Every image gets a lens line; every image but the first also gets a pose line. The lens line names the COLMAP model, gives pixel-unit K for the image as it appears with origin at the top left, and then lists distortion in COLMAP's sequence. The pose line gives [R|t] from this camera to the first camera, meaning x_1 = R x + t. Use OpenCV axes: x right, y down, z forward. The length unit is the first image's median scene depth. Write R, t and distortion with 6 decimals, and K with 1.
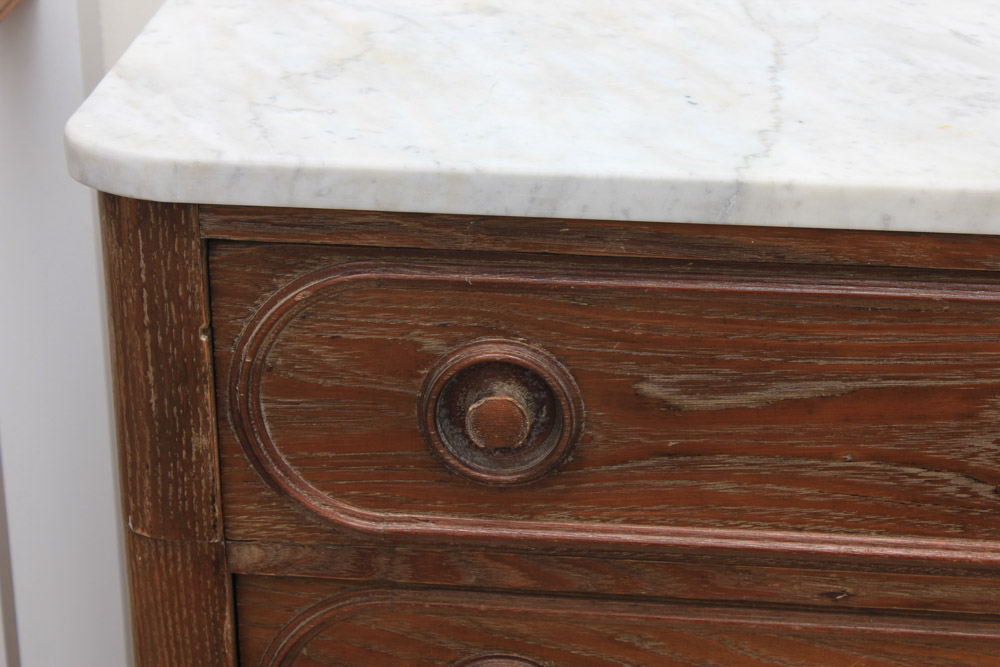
lens RADIAL K [[2511.4, 0, 500.0], [0, 2511.4, 333.5], [0, 0, 1]] dist [0.129386, -0.485487]
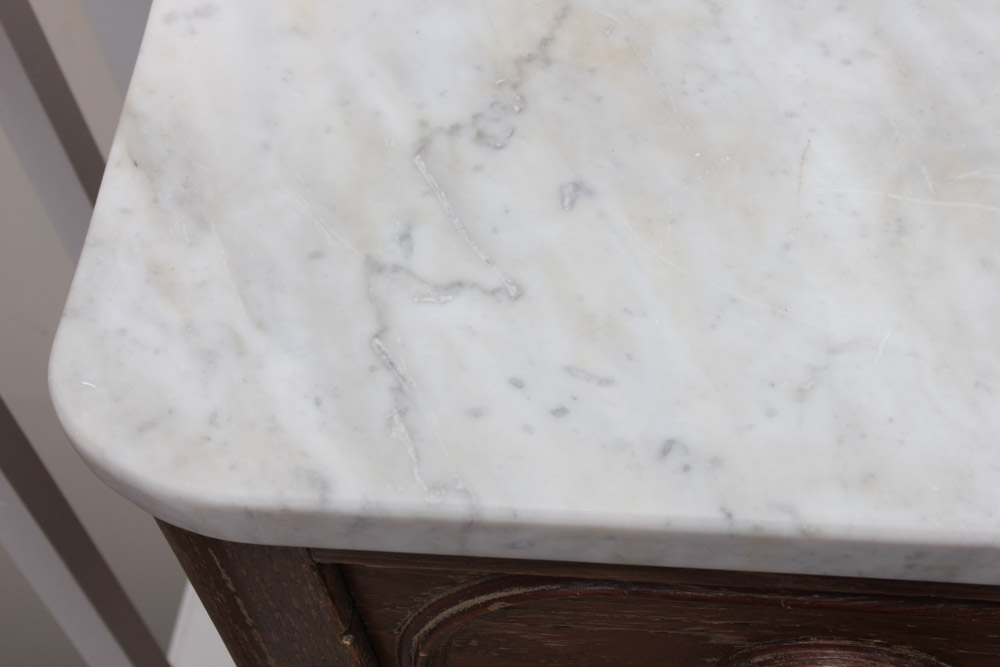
lens RADIAL K [[2086.9, 0, 500.0], [0, 2086.9, 333.5], [0, 0, 1]] dist [-0.009459, -0.055799]
pose [[0.992076, -0.060122, -0.110316, -0.020744], [0.109972, 0.840136, 0.531110, -0.324105], [0.060749, -0.539034, 0.840091, 0.617065]]
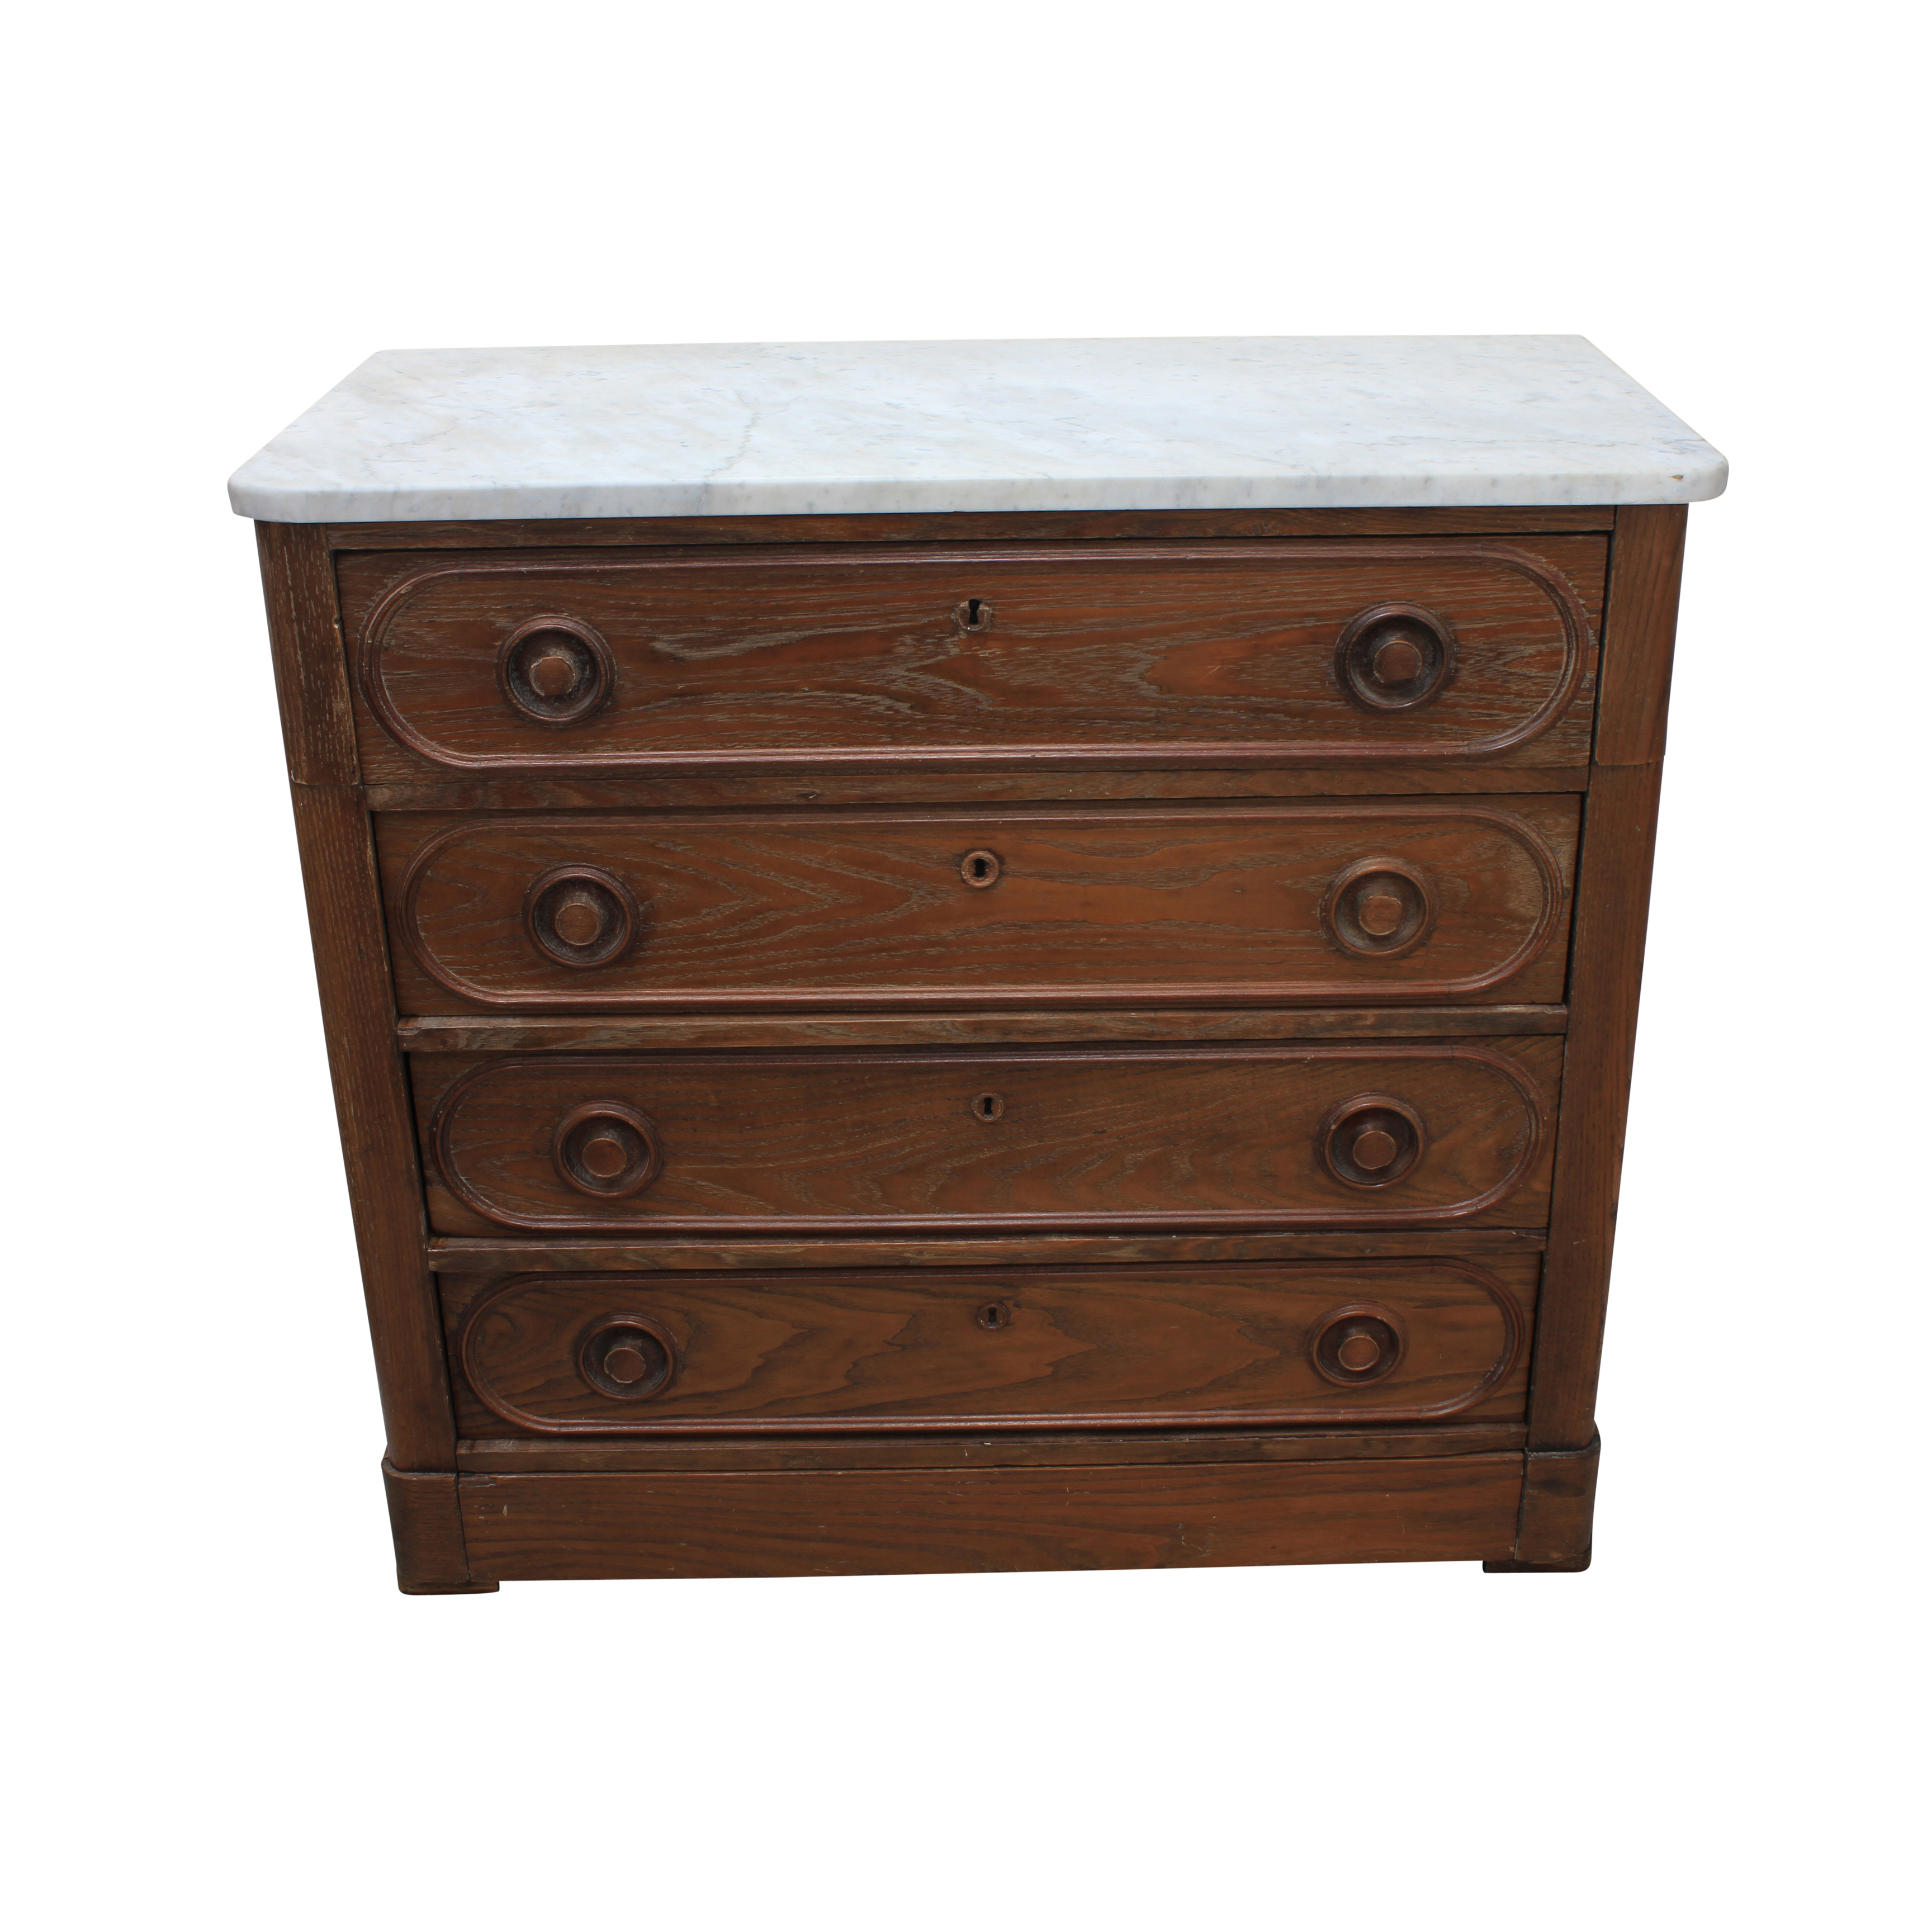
lens RADIAL K [[2639.0, 0, 1018.2], [0, 2639.0, 965.7], [0, 0, 1]] dist [-0.084762, 0.047750]
pose [[0.993464, -0.055632, 0.099667, 0.100477], [0.056170, 0.998418, -0.002601, 0.212621], [-0.099365, 0.008183, 0.995017, -0.467951]]
